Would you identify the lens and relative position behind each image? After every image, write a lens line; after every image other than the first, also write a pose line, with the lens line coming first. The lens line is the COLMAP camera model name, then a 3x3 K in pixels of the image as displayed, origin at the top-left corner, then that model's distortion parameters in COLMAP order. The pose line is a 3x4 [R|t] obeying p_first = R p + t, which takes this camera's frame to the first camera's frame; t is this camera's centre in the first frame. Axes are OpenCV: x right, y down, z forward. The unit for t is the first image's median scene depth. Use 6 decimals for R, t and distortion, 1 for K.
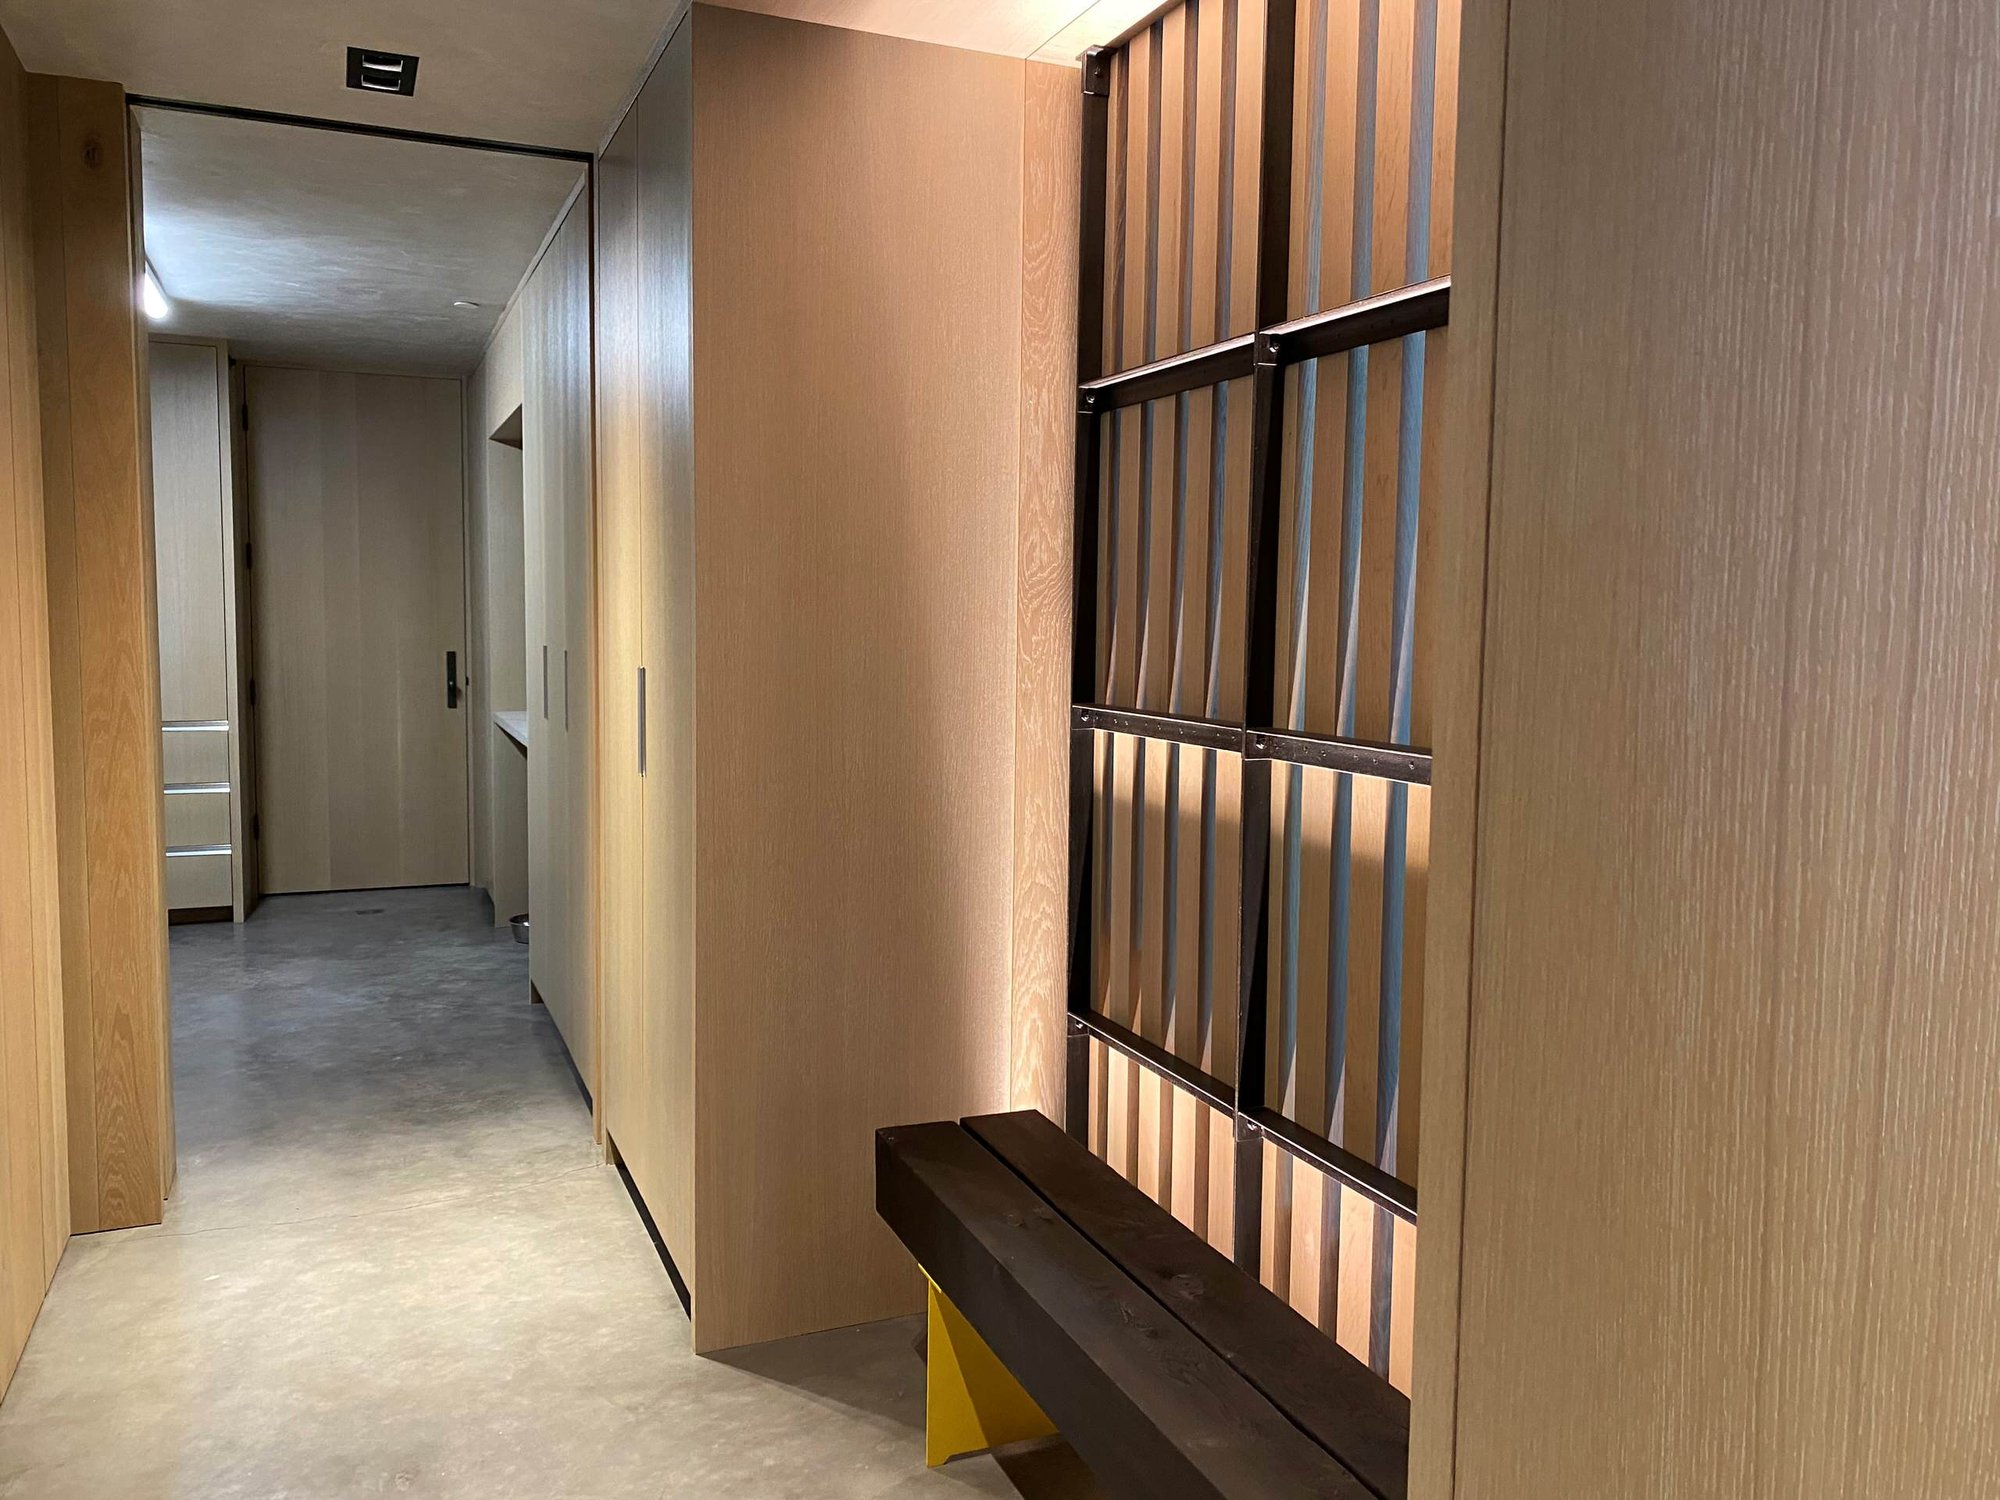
lens RADIAL K [[1537.4, 0, 1011.5], [0, 1537.4, 736.4], [0, 0, 1]] dist [0.006288, -0.007203]
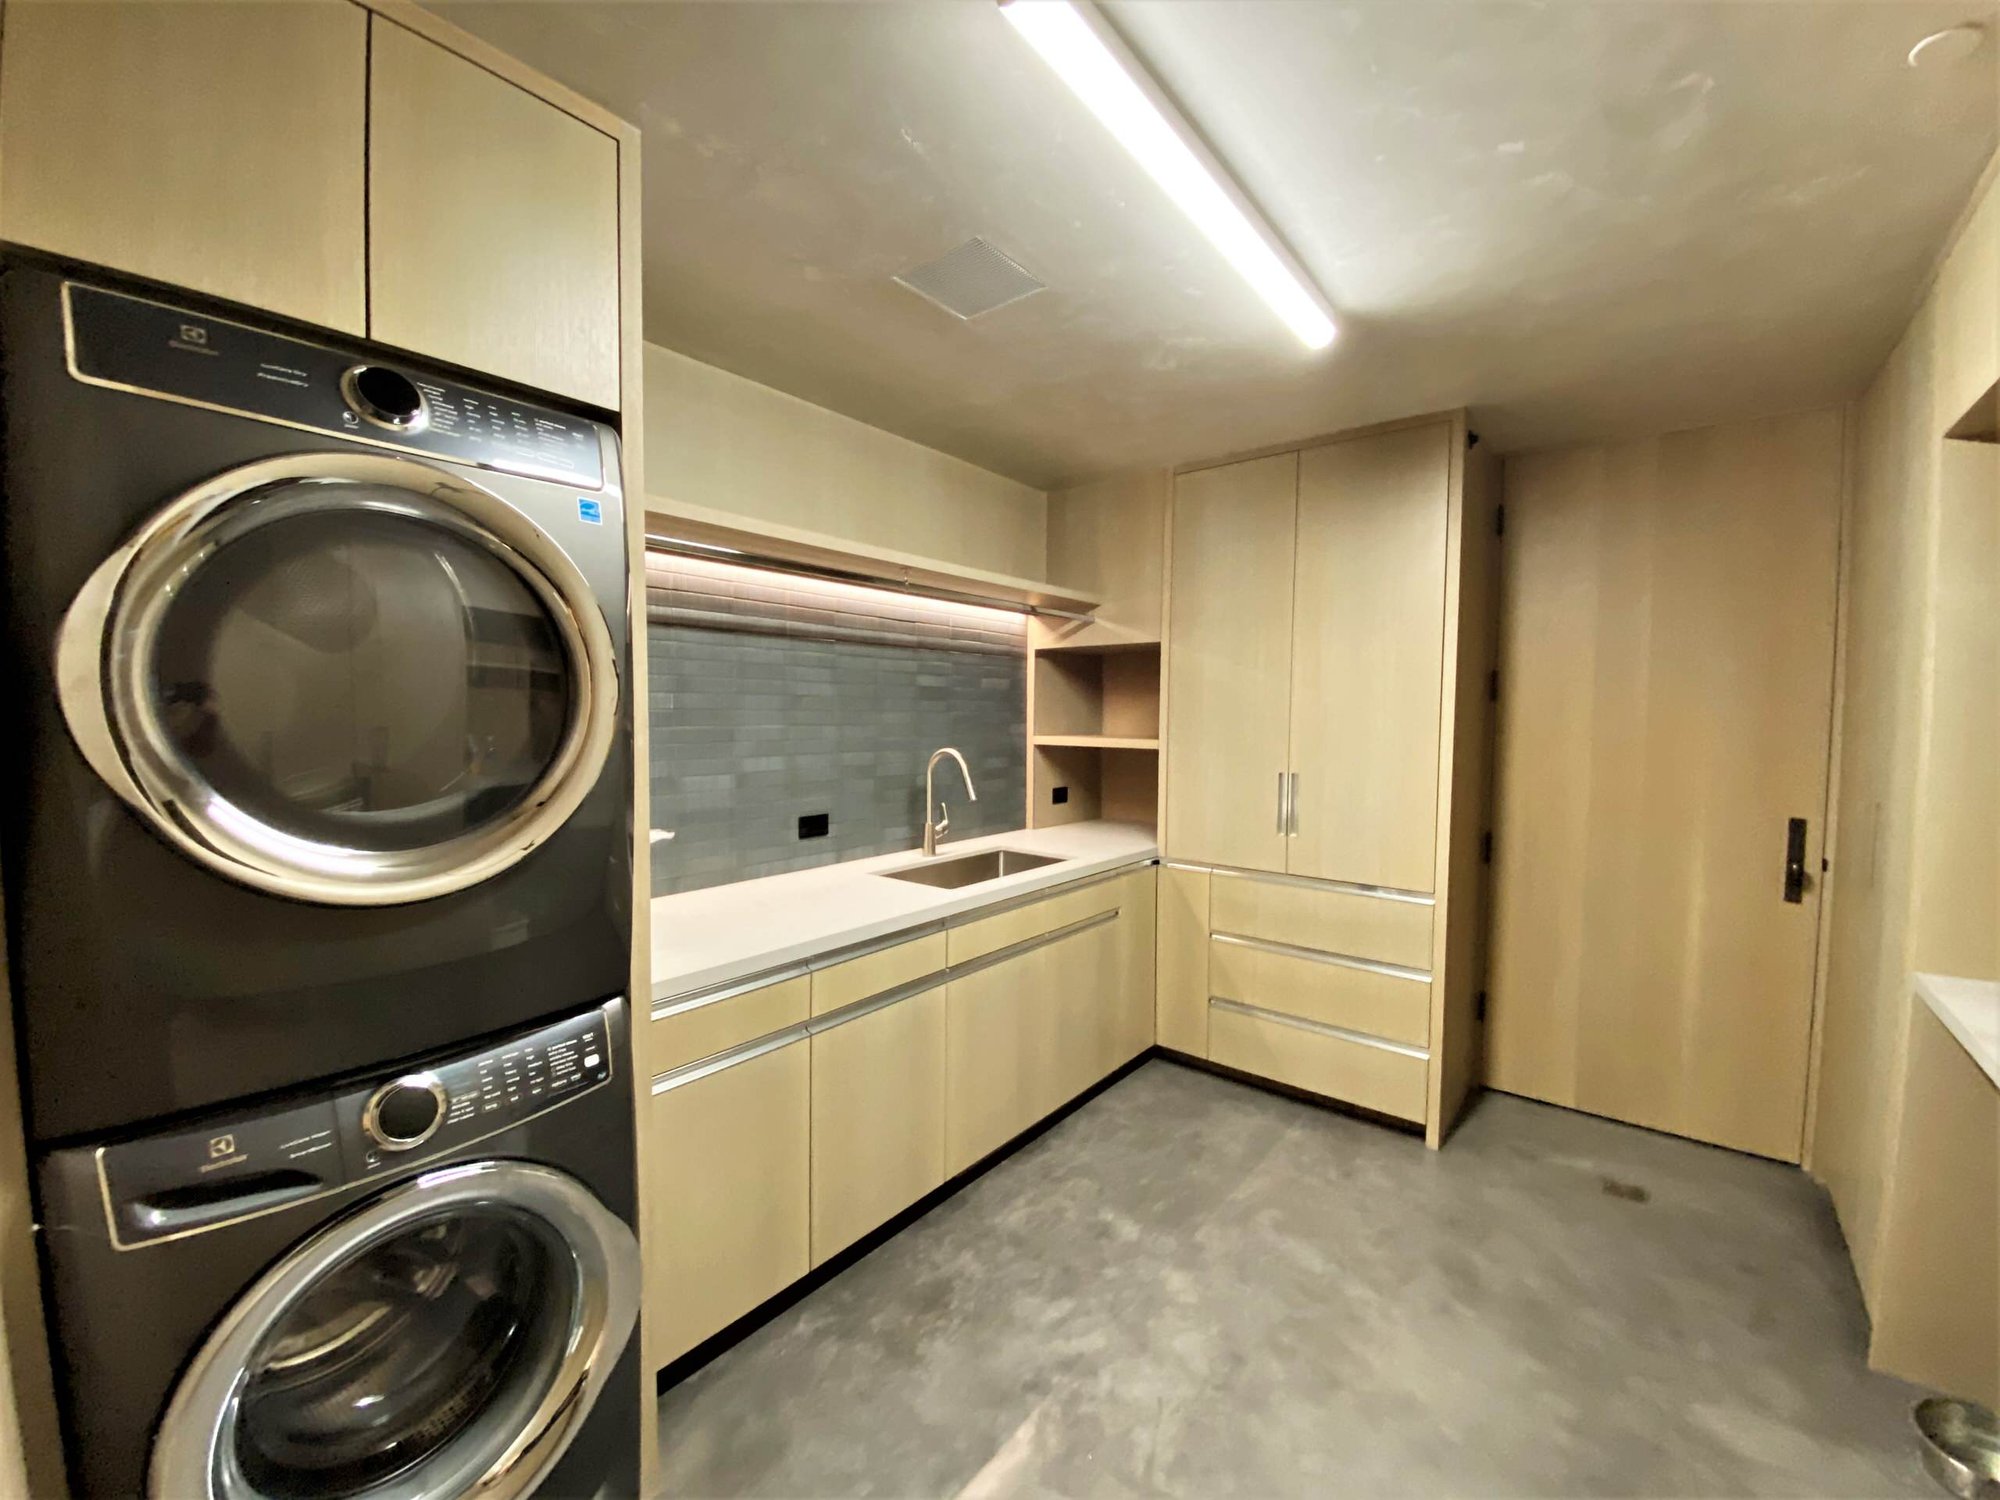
lens RADIAL K [[816.0, 0, 993.1], [0, 816.0, 746.6], [0, 0, 1]] dist [0.001501, -0.012265]
pose [[0.446497, 0.035668, -0.894074, -0.368396], [-0.075441, 0.997148, 0.002105, -0.109160], [0.891599, 0.066510, 0.447914, 0.936845]]
